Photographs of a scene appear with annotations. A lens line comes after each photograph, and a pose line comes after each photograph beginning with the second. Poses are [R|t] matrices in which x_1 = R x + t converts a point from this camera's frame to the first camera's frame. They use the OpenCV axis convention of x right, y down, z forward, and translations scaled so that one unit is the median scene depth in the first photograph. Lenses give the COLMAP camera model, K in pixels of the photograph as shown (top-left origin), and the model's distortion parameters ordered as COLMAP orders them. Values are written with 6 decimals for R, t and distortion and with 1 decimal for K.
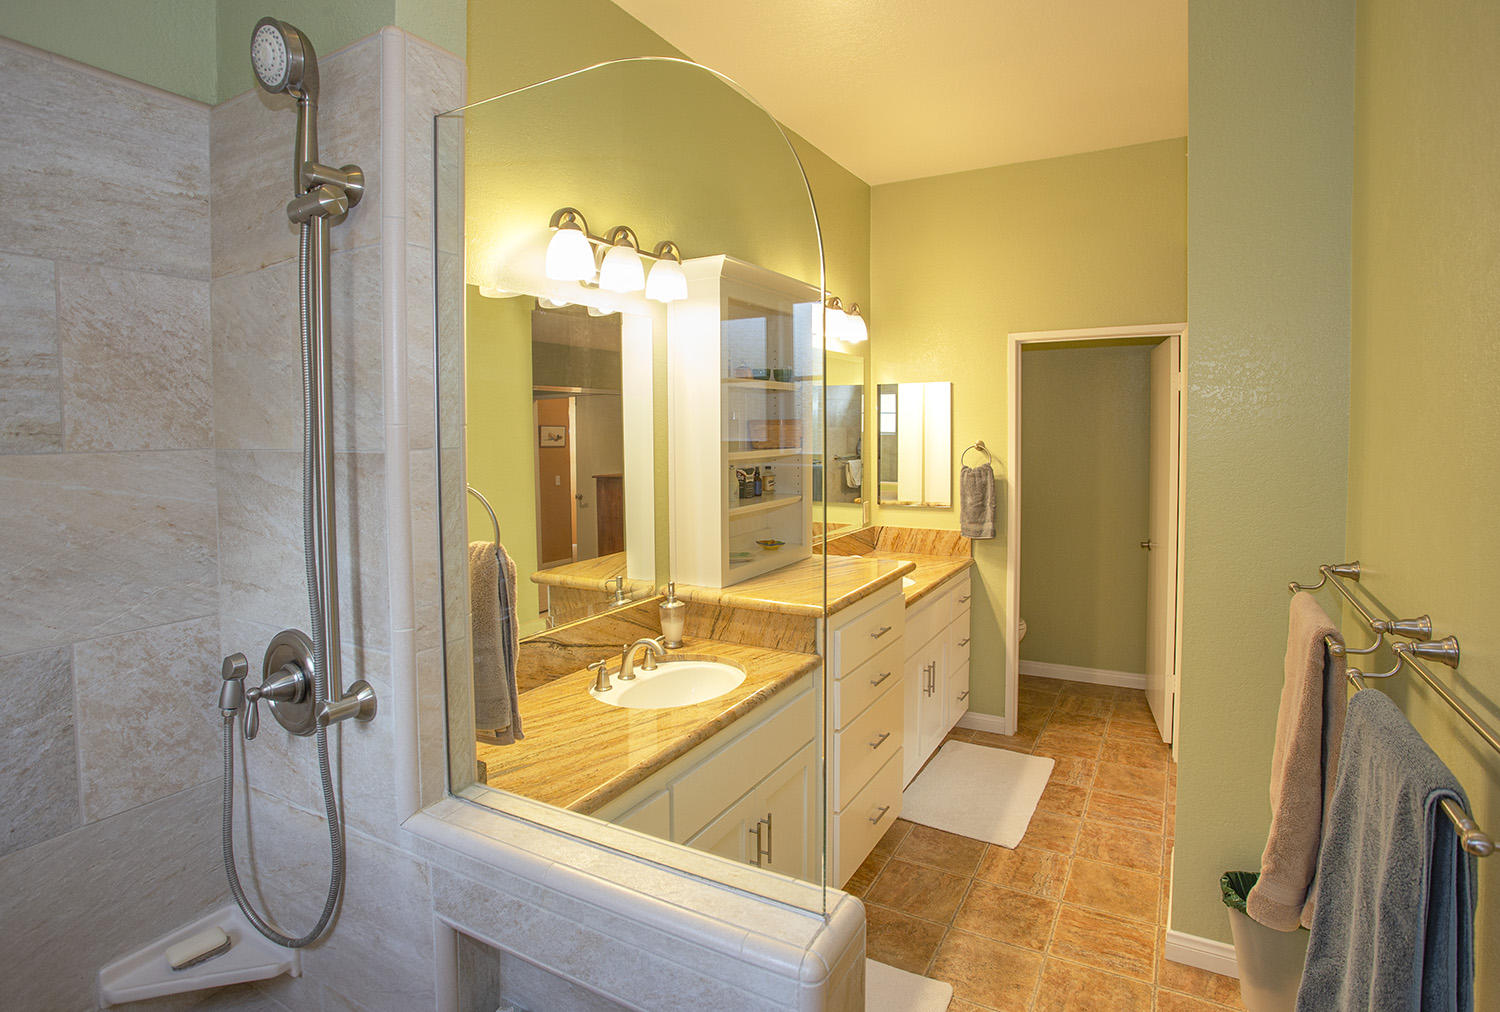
lens RADIAL K [[777.3, 0, 718.2], [0, 777.3, 505.7], [0, 0, 1]] dist [-0.070885, 0.038404]
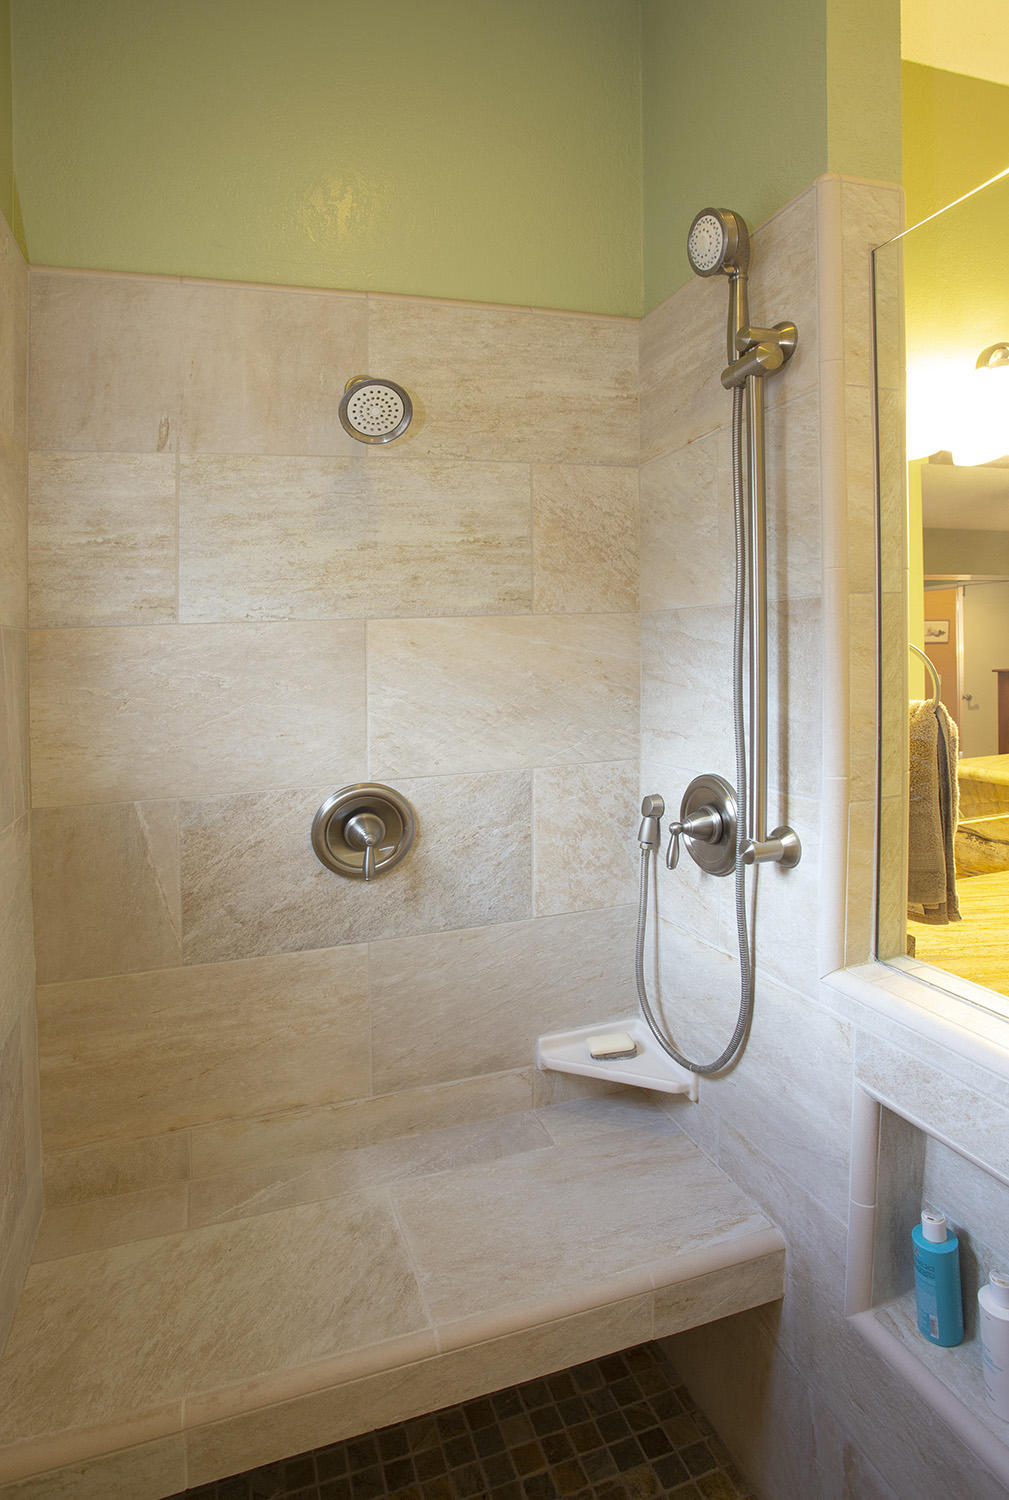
lens RADIAL K [[777.3, 0, 499.1], [0, 777.3, 723.6], [0, 0, 1]] dist [-0.070885, 0.038404]
pose [[0.772290, 0.062721, -0.632166, -0.120124], [-0.061819, 0.997811, 0.023478, 0.087013], [0.632255, 0.020948, 0.774477, 0.000788]]
